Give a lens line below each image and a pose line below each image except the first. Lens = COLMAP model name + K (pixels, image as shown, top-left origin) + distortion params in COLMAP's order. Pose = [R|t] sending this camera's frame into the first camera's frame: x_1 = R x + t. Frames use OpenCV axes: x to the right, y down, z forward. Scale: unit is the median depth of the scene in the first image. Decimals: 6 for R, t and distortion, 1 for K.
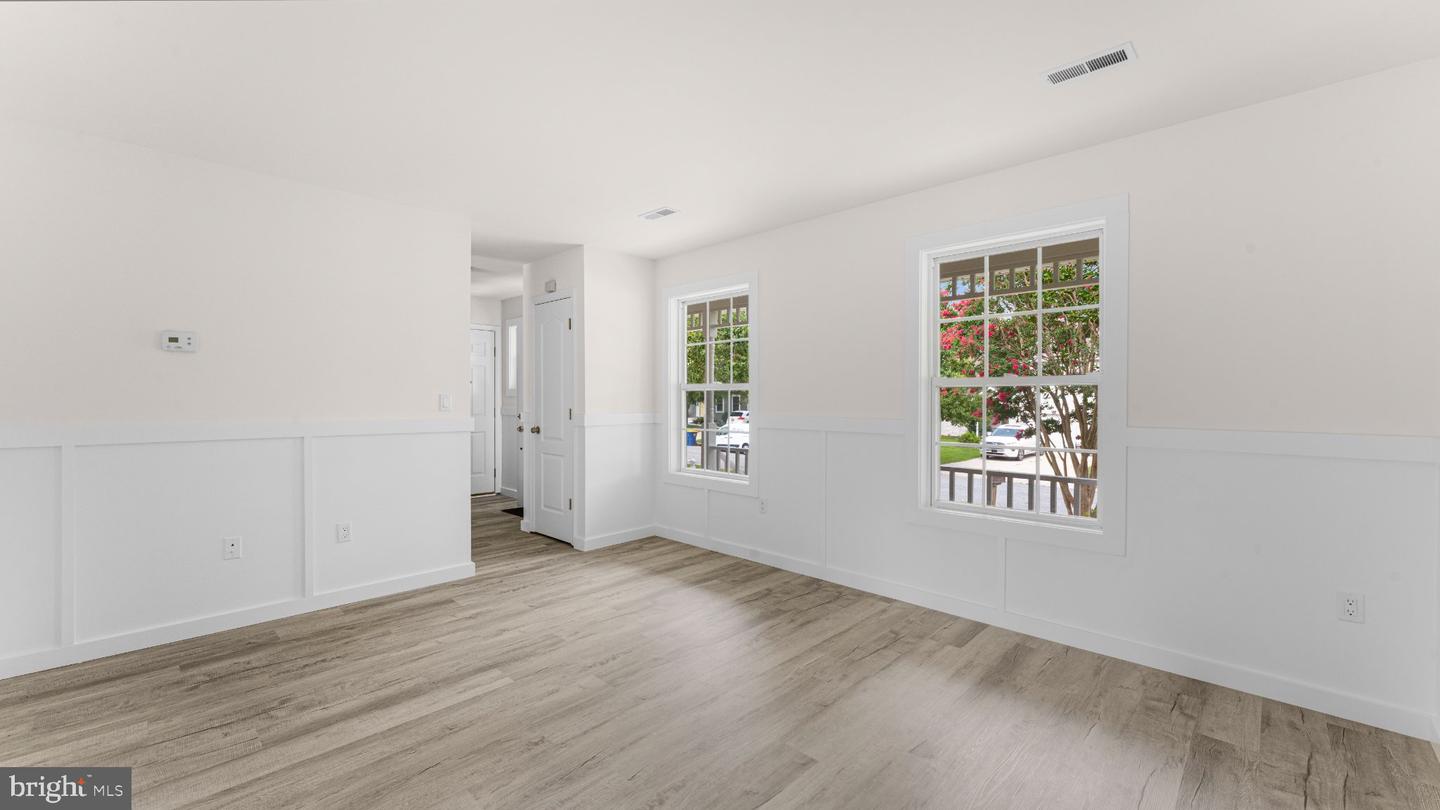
lens RADIAL K [[568.1, 0, 720.0], [0, 568.1, 405.0], [0, 0, 1]] dist [0.016644, -0.000252]
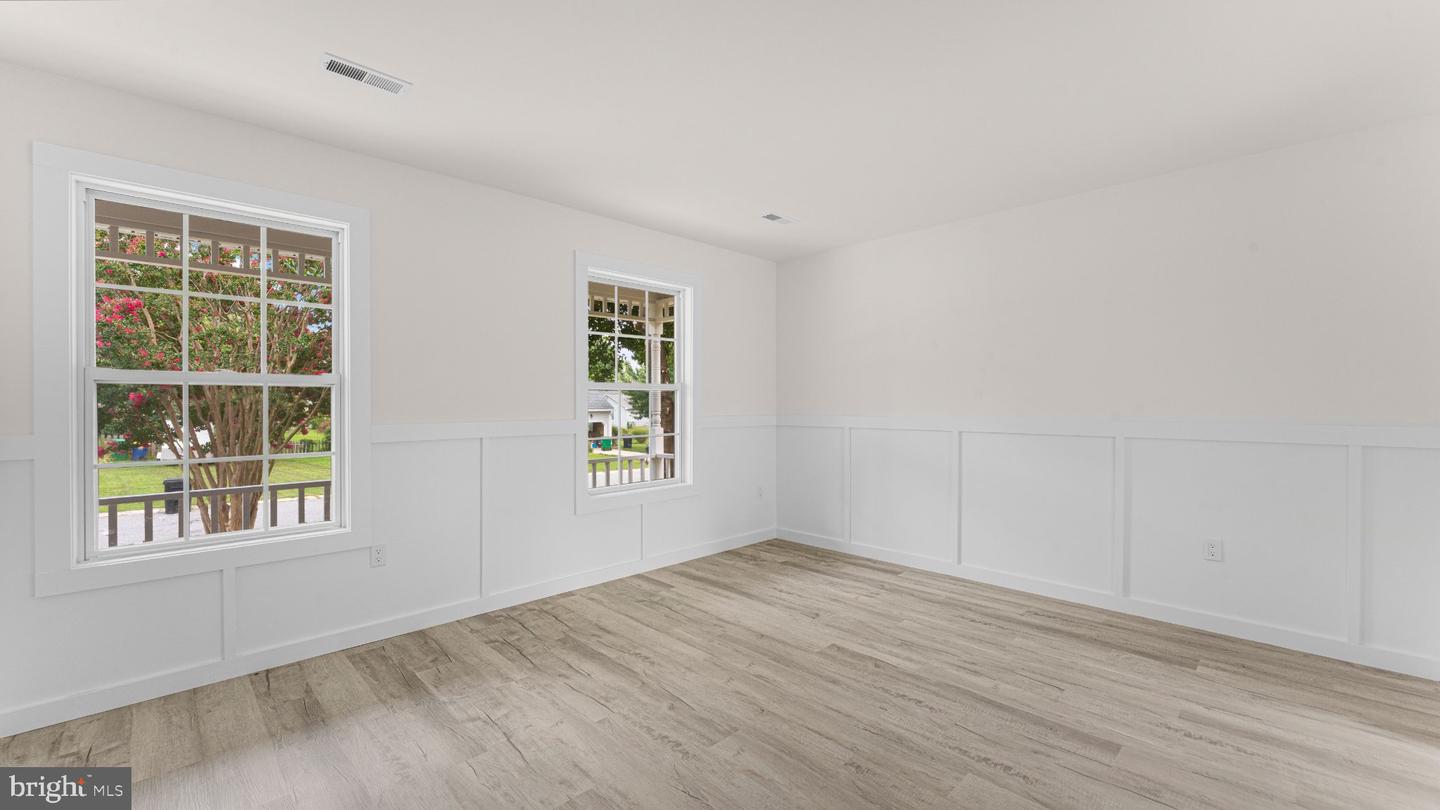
lens RADIAL K [[576.7, 0, 710.4], [0, 576.7, 400.4], [0, 0, 1]] dist [0.000755, 0.000052]
pose [[0.036760, -0.001632, 0.999323, -0.722207], [0.010583, 0.999943, 0.001243, -0.008506], [-0.999268, 0.010530, 0.036775, 0.679474]]
